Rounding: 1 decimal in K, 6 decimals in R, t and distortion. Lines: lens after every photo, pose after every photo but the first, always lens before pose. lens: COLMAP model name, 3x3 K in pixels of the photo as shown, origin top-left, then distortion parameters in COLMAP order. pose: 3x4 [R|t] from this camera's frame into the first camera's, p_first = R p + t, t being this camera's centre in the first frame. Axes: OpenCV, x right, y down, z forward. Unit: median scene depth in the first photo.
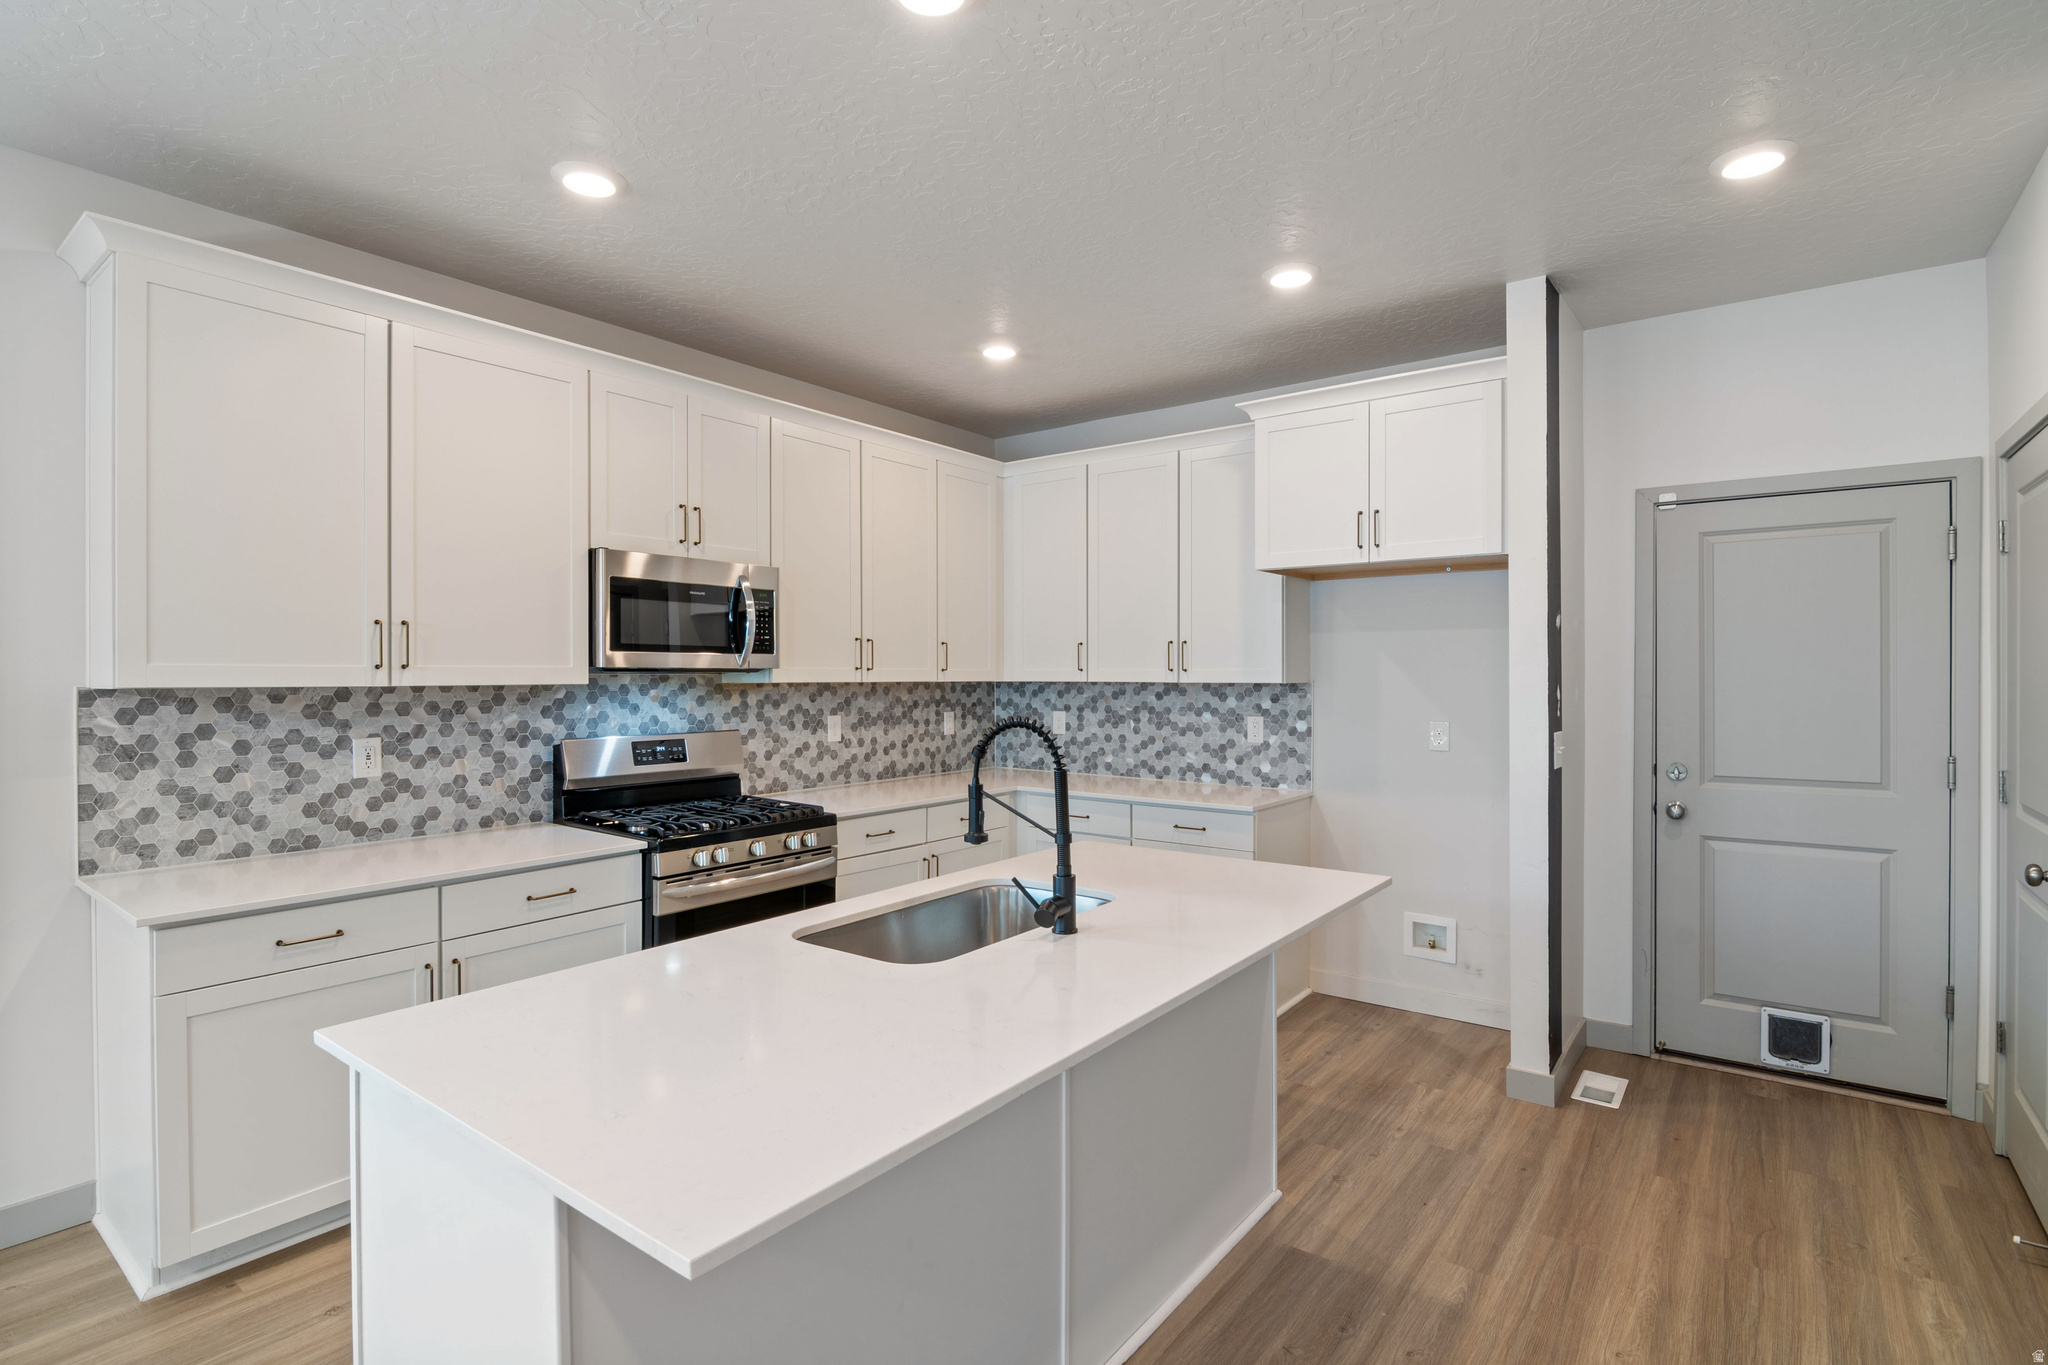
lens RADIAL K [[983.8, 0, 1011.2], [0, 983.8, 678.1], [0, 0, 1]] dist [-0.004344, -0.008006]
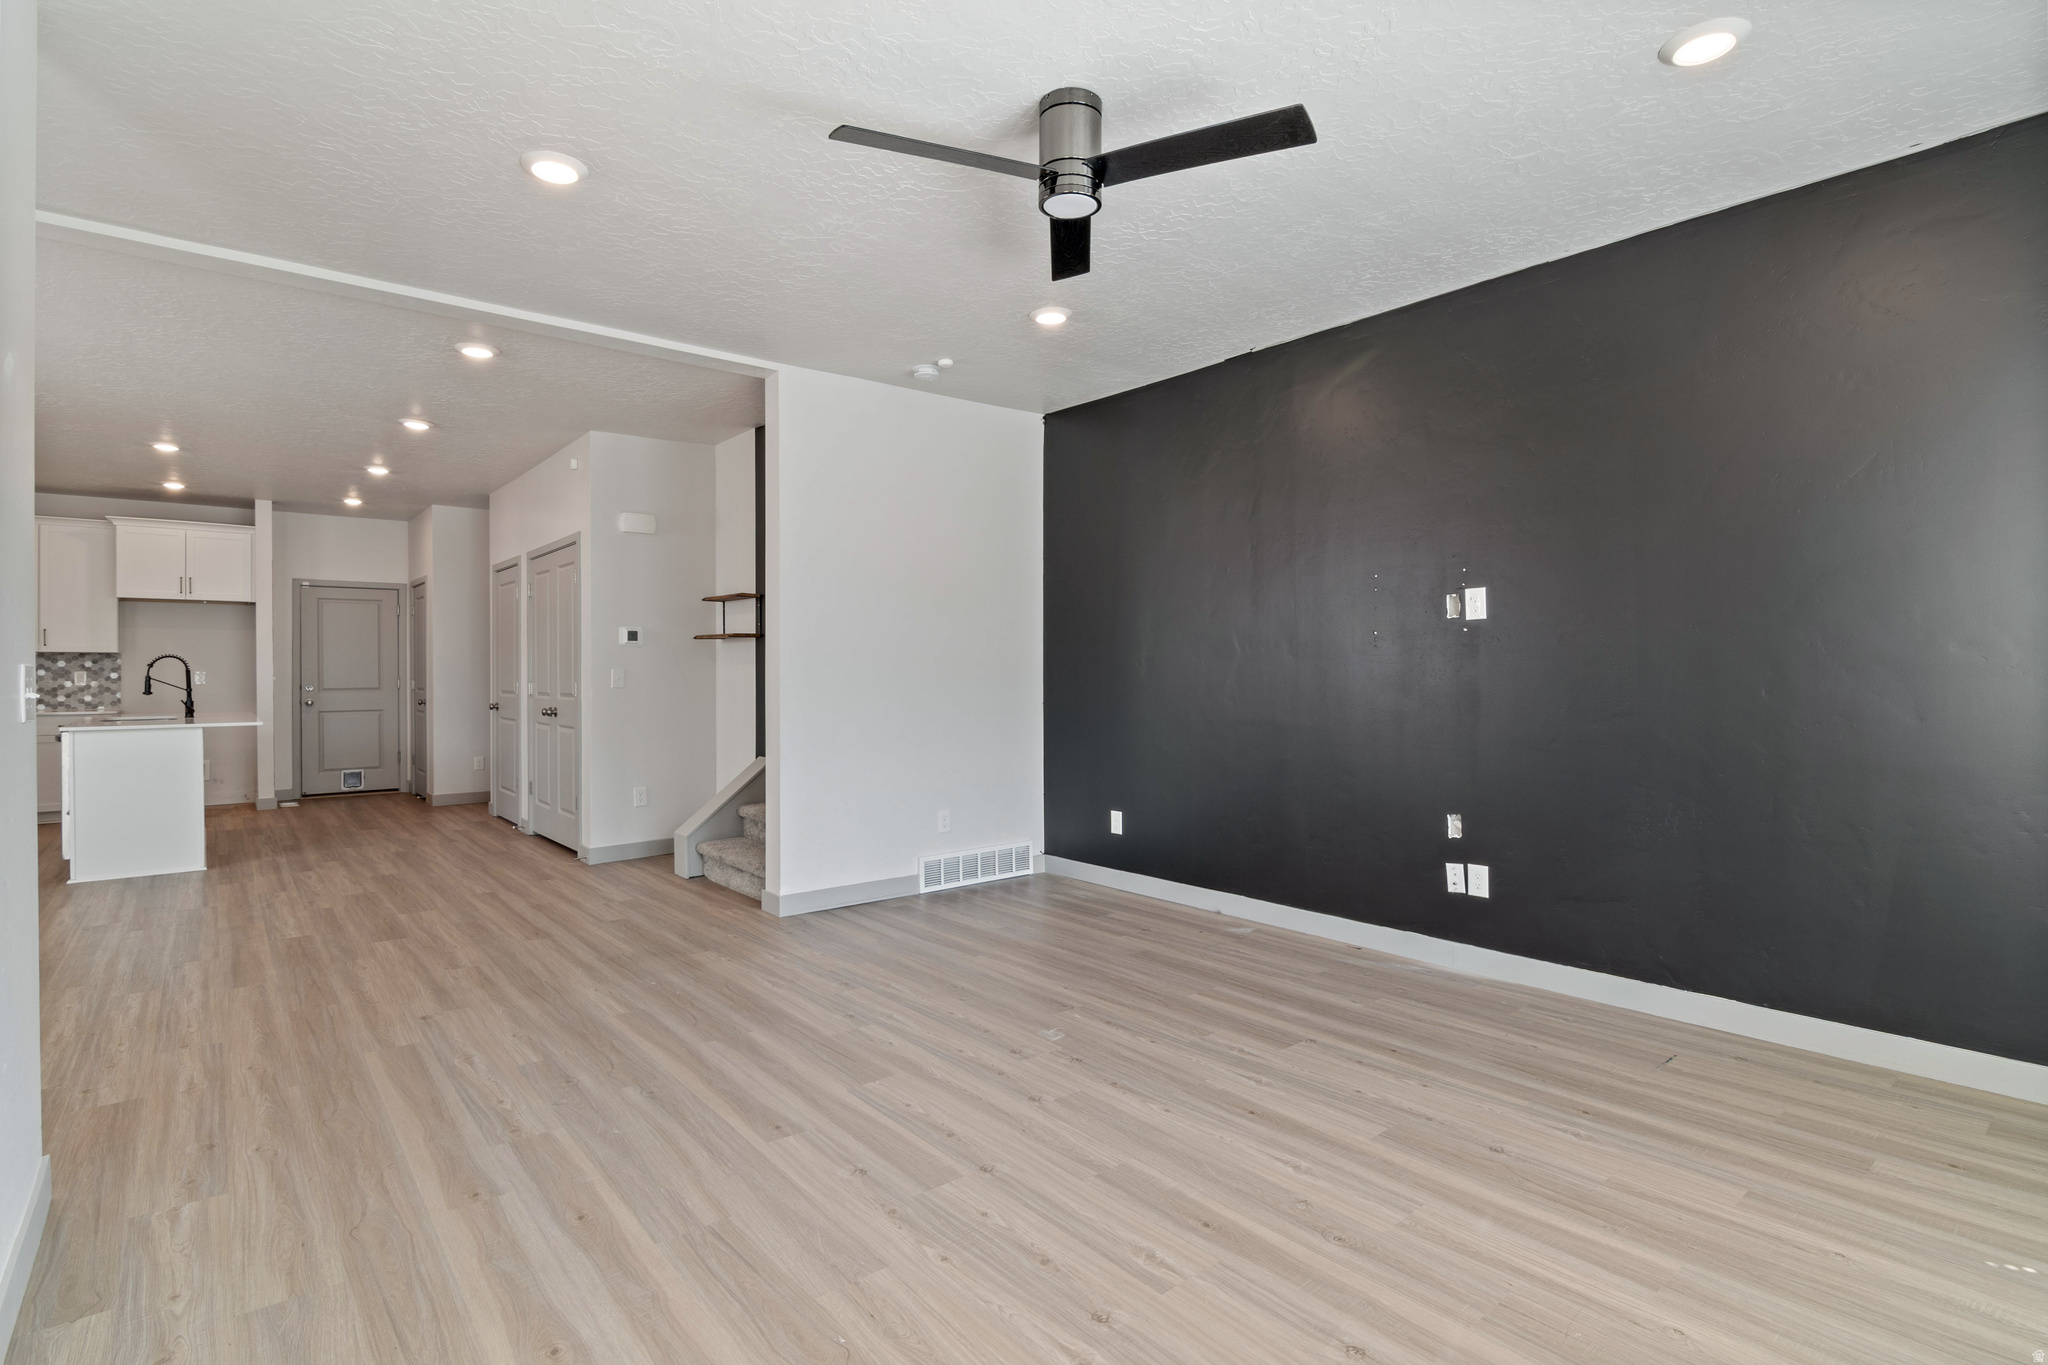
lens RADIAL K [[993.2, 0, 1009.8], [0, 993.2, 666.6], [0, 0, 1]] dist [-0.000541, -0.009021]
pose [[0.227907, 0.005580, 0.973667, -1.458327], [0.006181, 0.999955, -0.007177, 0.068715], [-0.973663, 0.007654, 0.227862, -1.412854]]
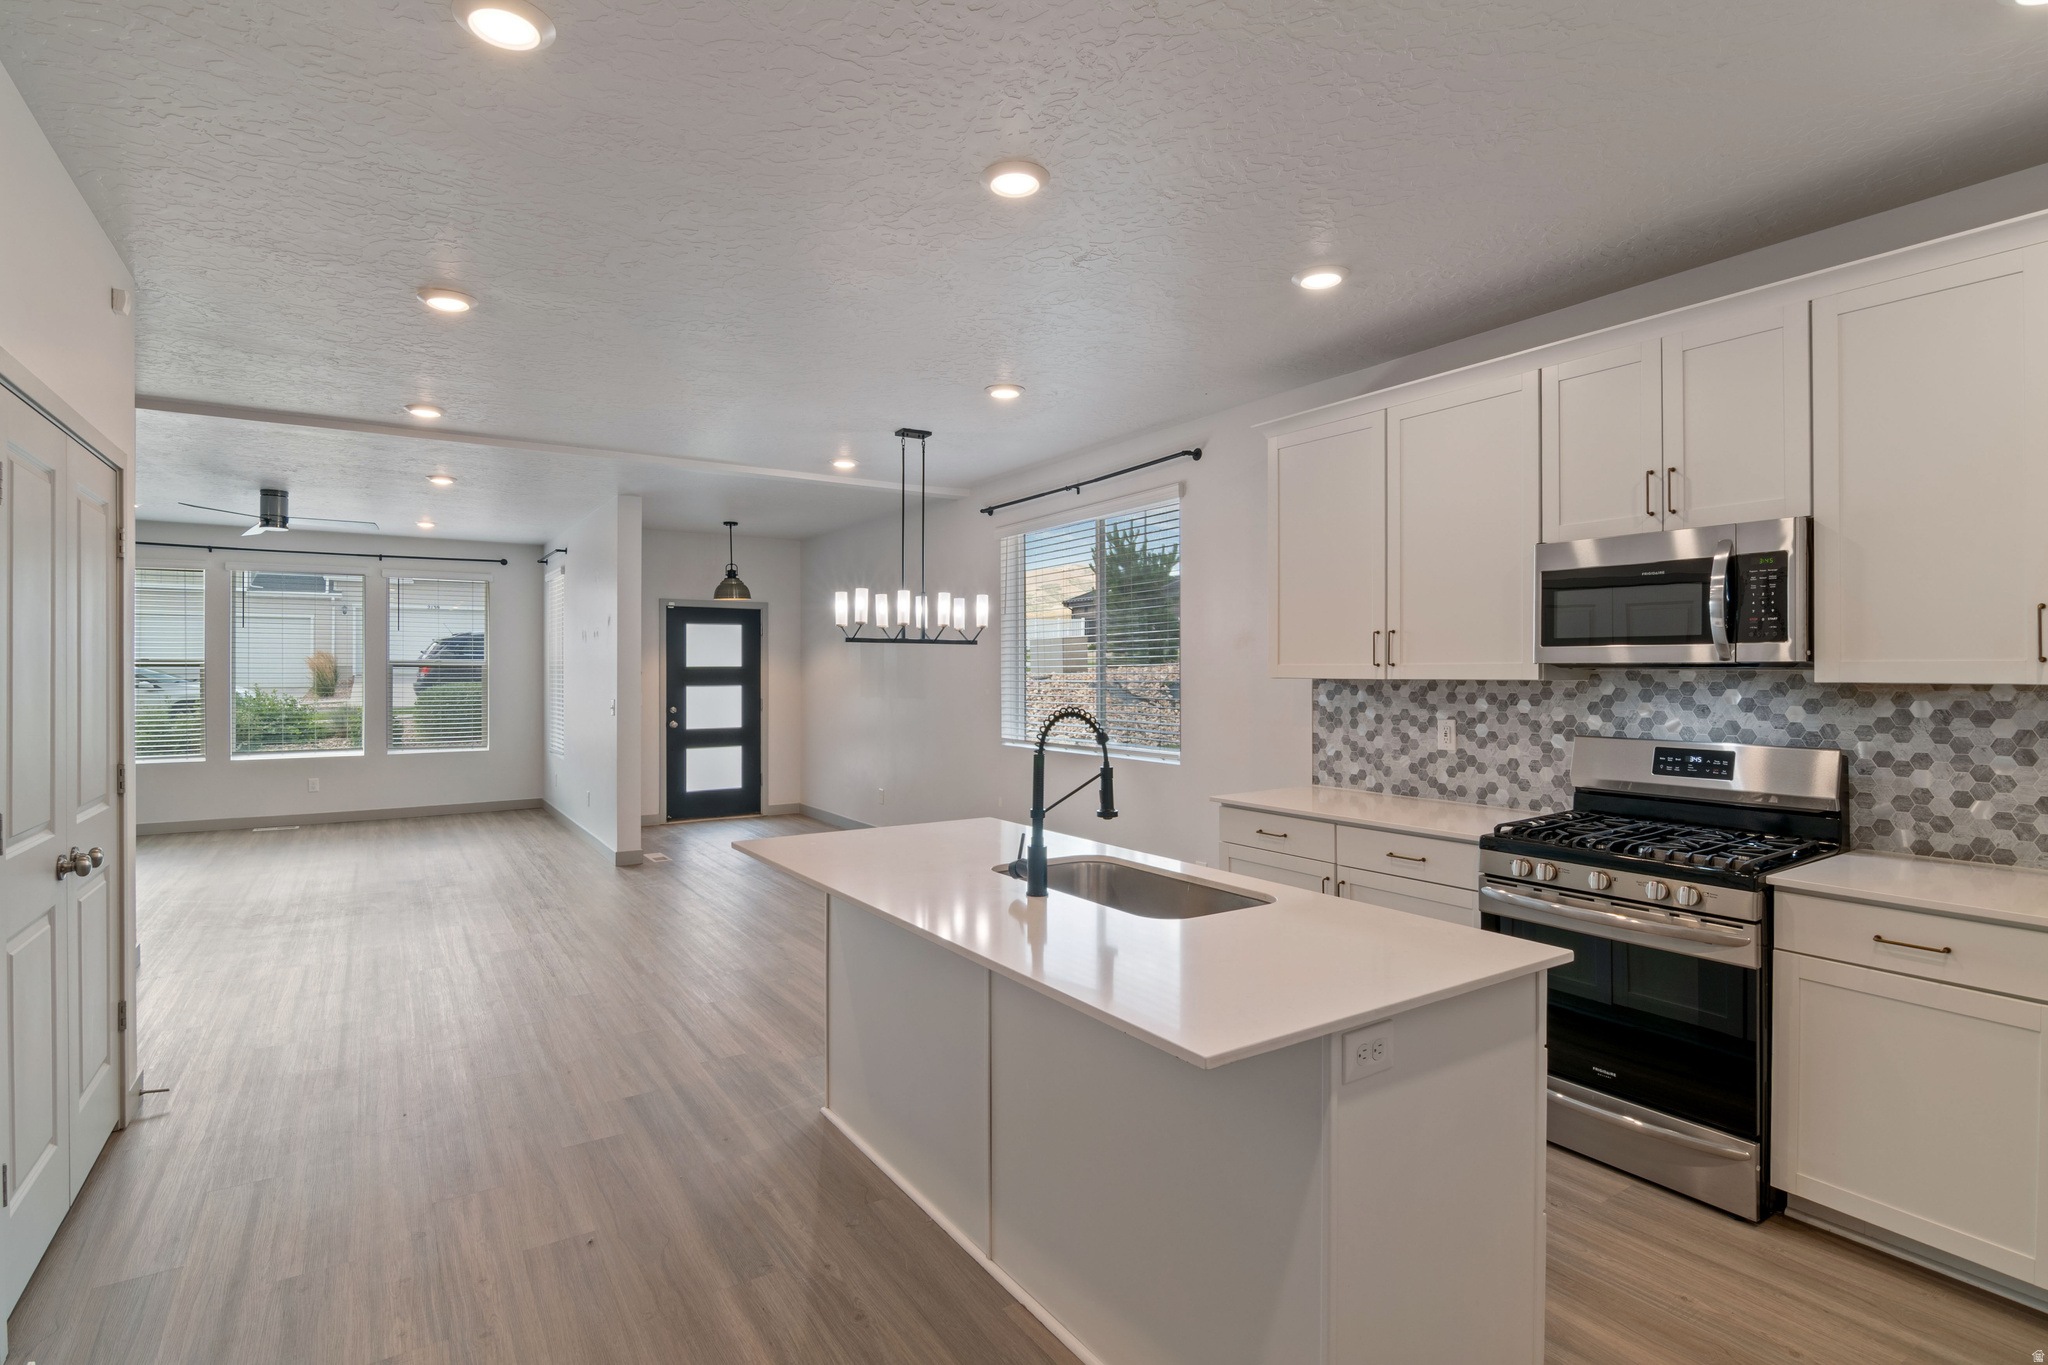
lens RADIAL K [[993.2, 0, 1009.8], [0, 993.2, 666.6], [0, 0, 1]] dist [-0.000541, -0.009021]
pose [[-0.331758, -0.001745, -0.943363, 0.644761], [-0.001737, 0.999998, -0.001239, -0.004954], [0.943363, 0.001228, -0.331760, 0.749059]]
